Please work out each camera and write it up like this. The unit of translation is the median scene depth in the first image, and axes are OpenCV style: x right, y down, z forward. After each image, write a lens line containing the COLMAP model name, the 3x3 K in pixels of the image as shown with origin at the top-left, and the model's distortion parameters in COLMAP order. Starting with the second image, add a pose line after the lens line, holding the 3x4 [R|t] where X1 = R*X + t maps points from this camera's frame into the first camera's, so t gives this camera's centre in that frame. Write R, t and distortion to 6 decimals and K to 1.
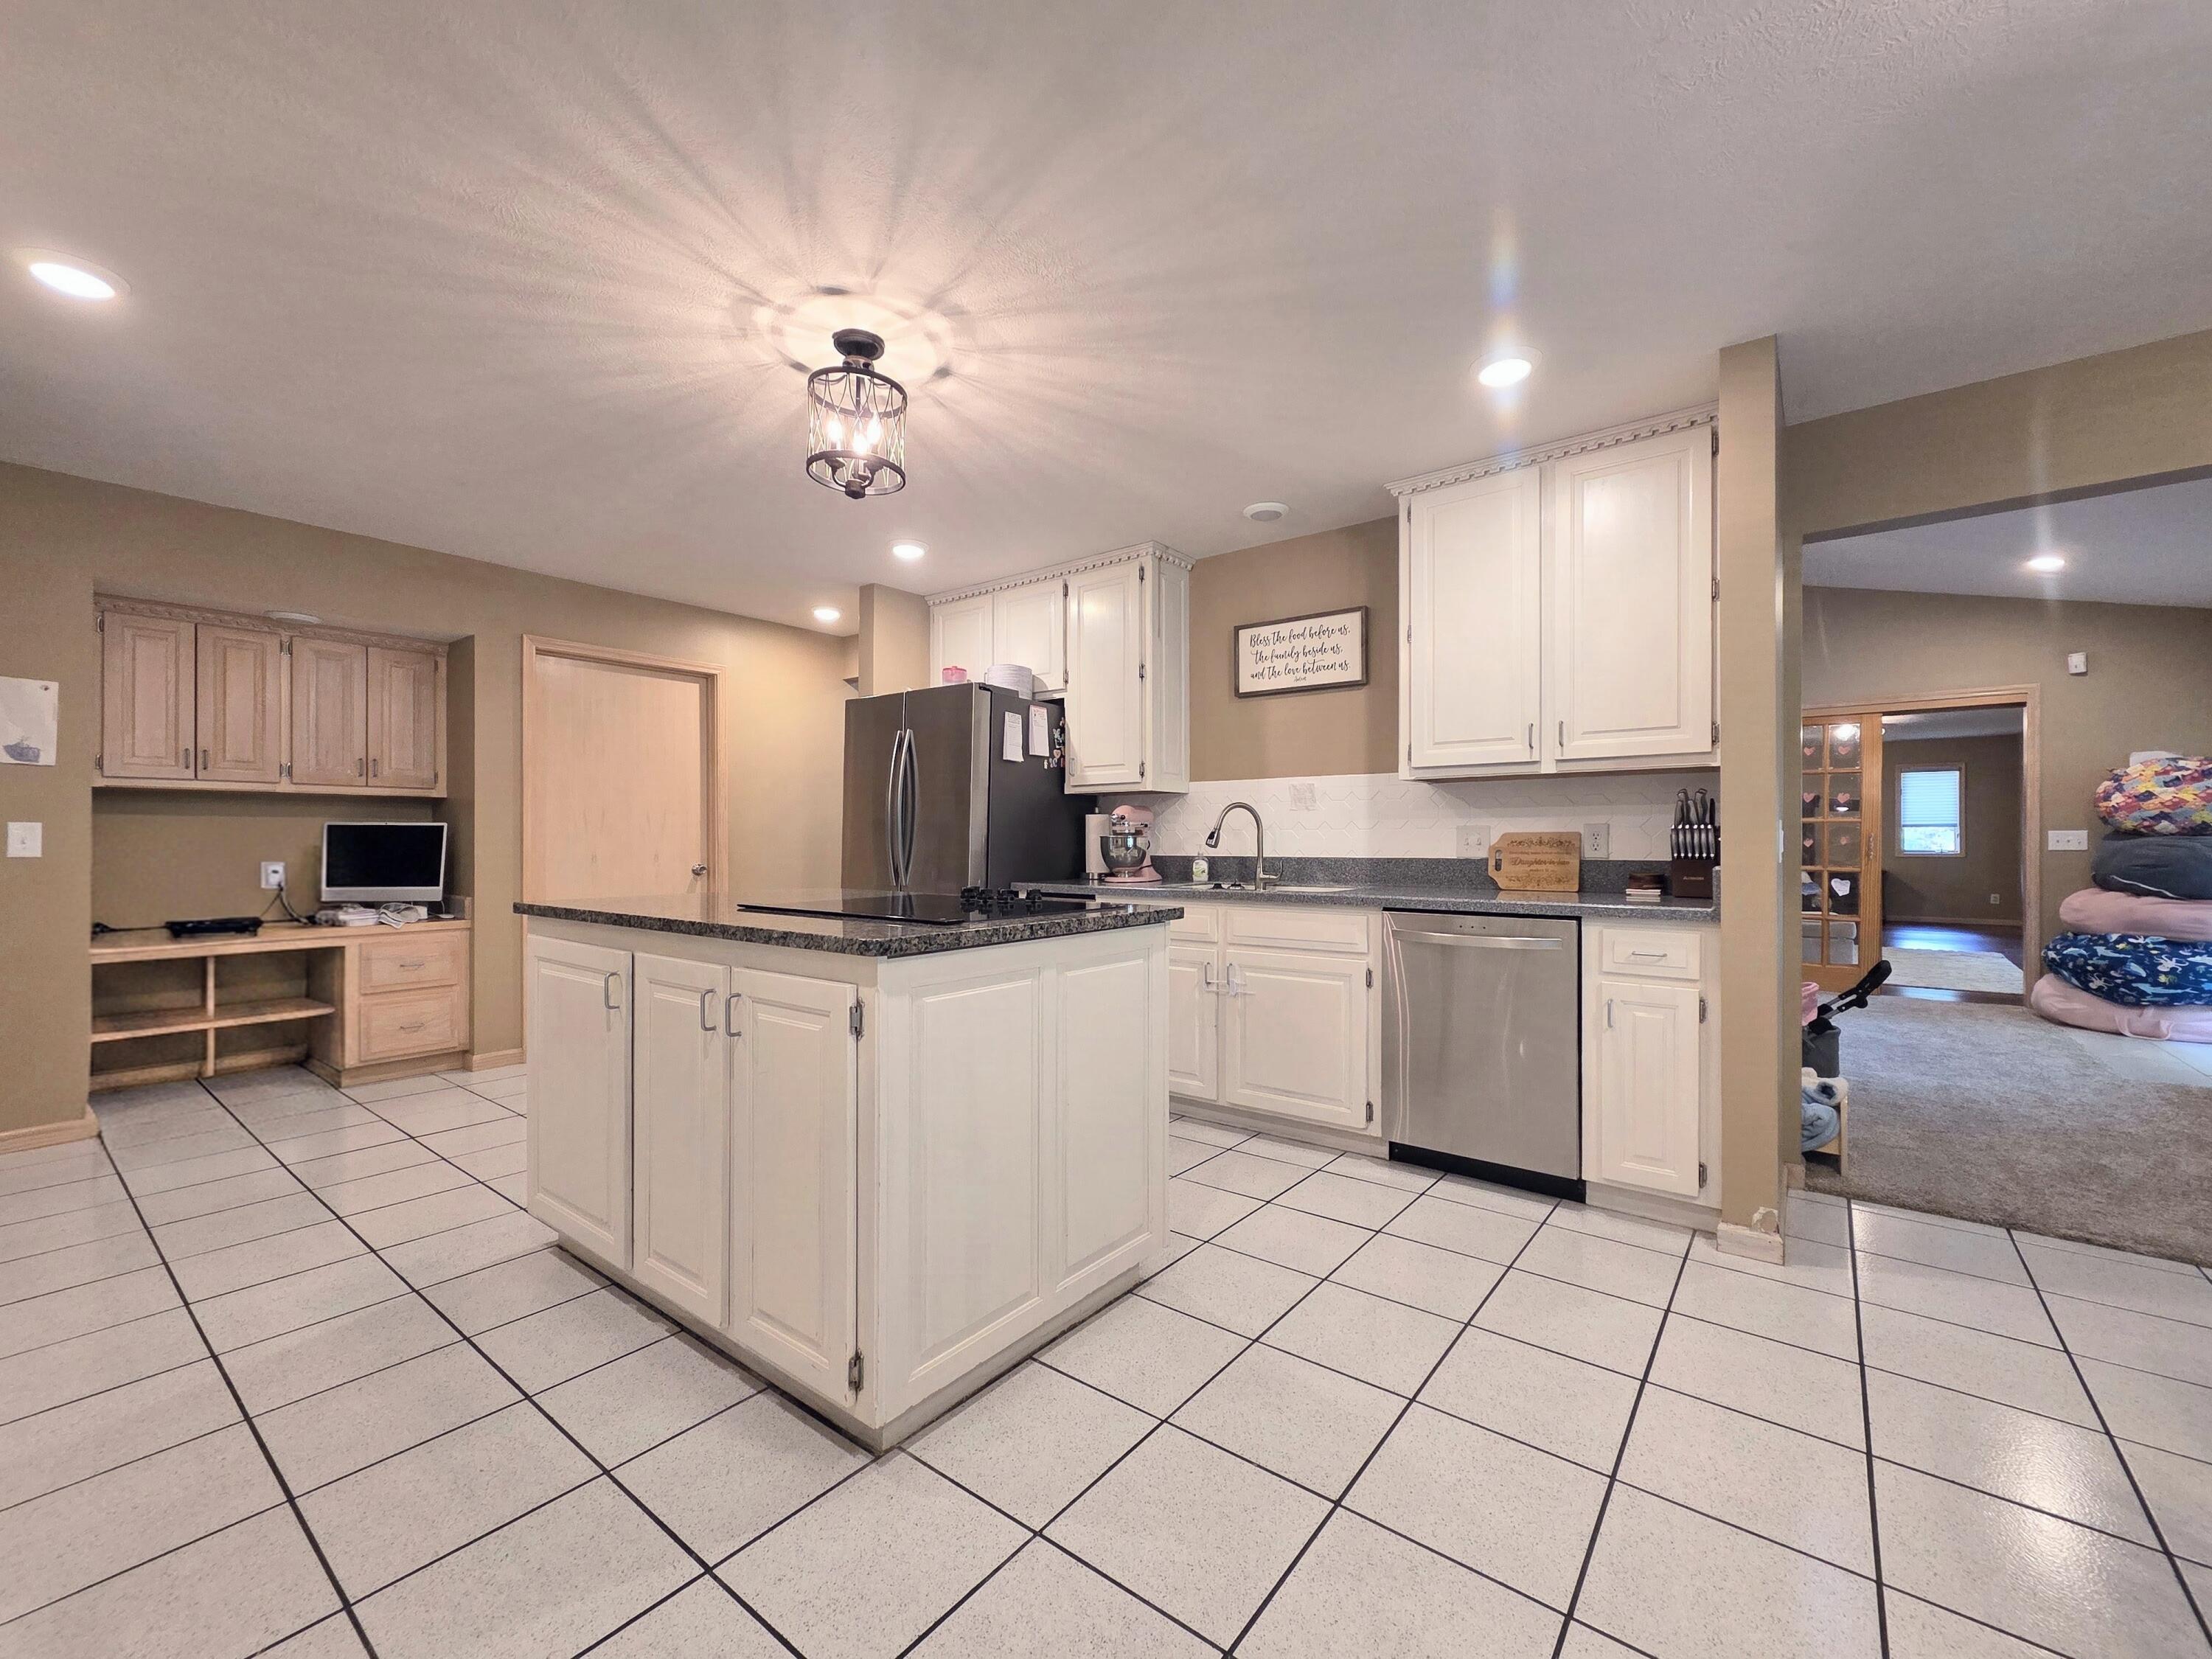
lens RADIAL K [[902.8, 0, 1127.3], [0, 902.8, 839.9], [0, 0, 1]] dist [0.006081, -0.000170]
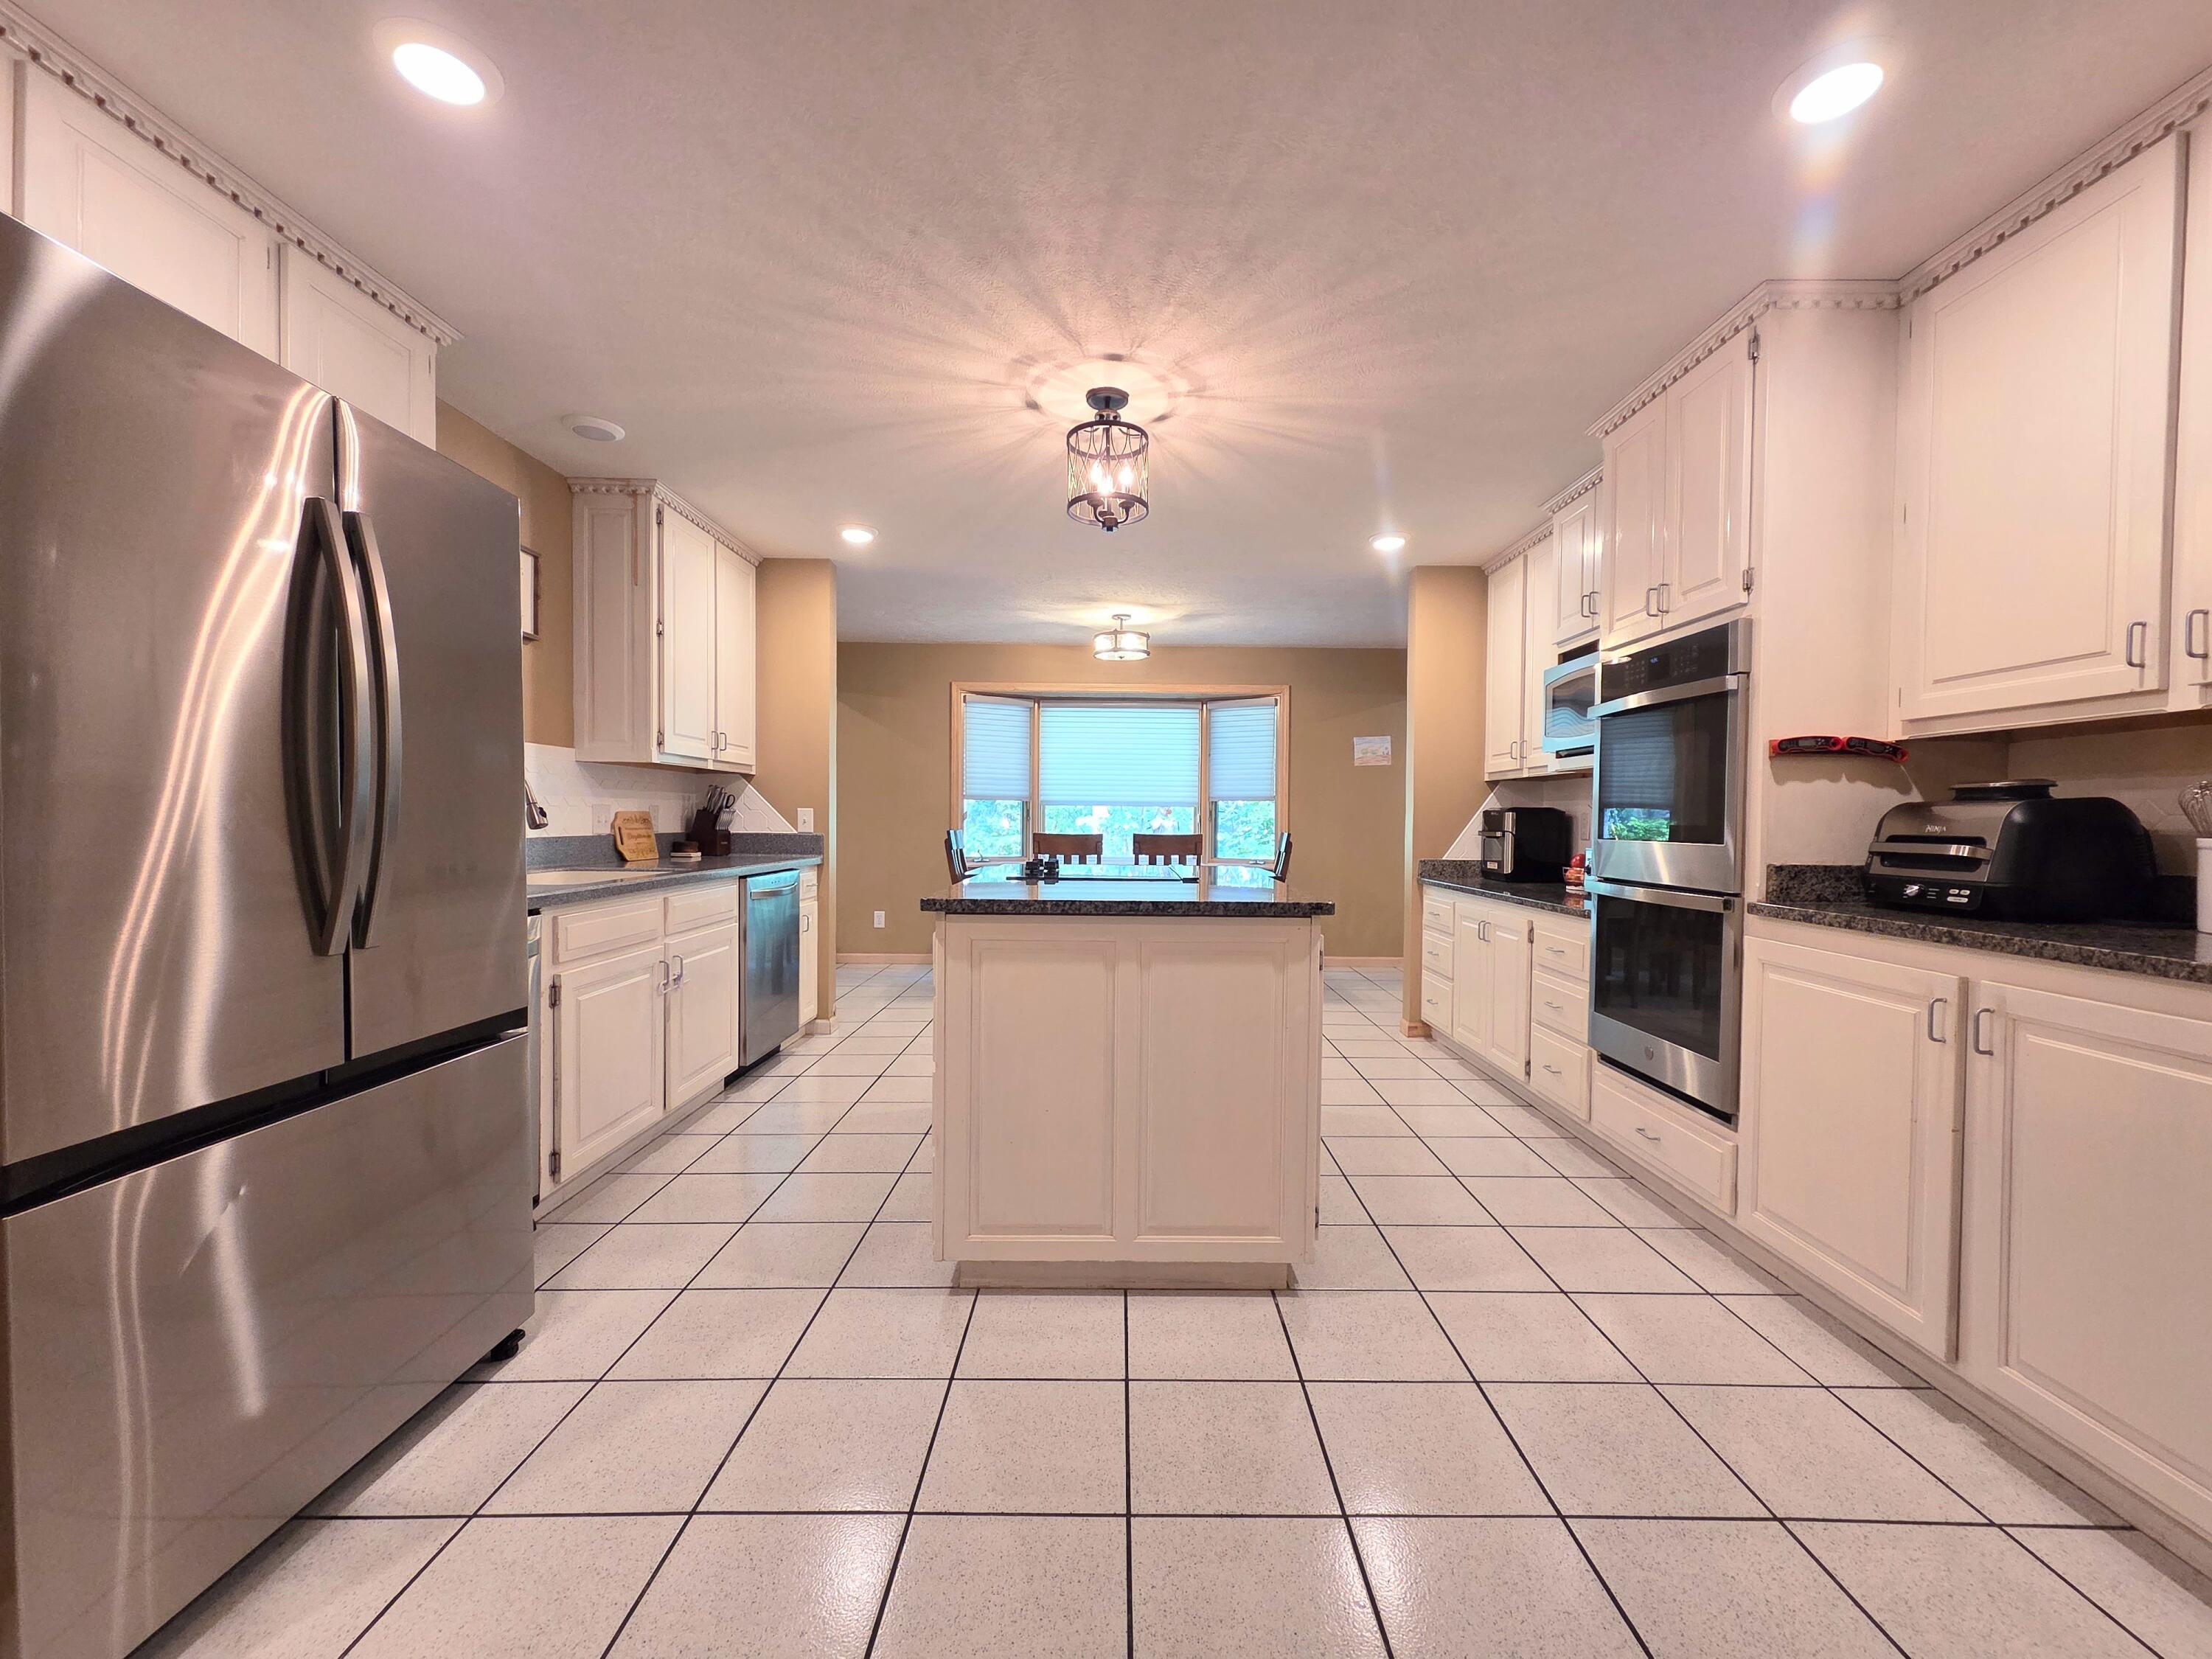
lens RADIAL K [[902.8, 0, 1127.3], [0, 902.8, 839.9], [0, 0, 1]] dist [0.006081, -0.000170]
pose [[-0.613723, -0.024530, 0.789141, -0.760283], [-0.010196, 0.999680, 0.023145, -0.004387], [-0.789456, 0.006158, -0.613776, 1.037467]]
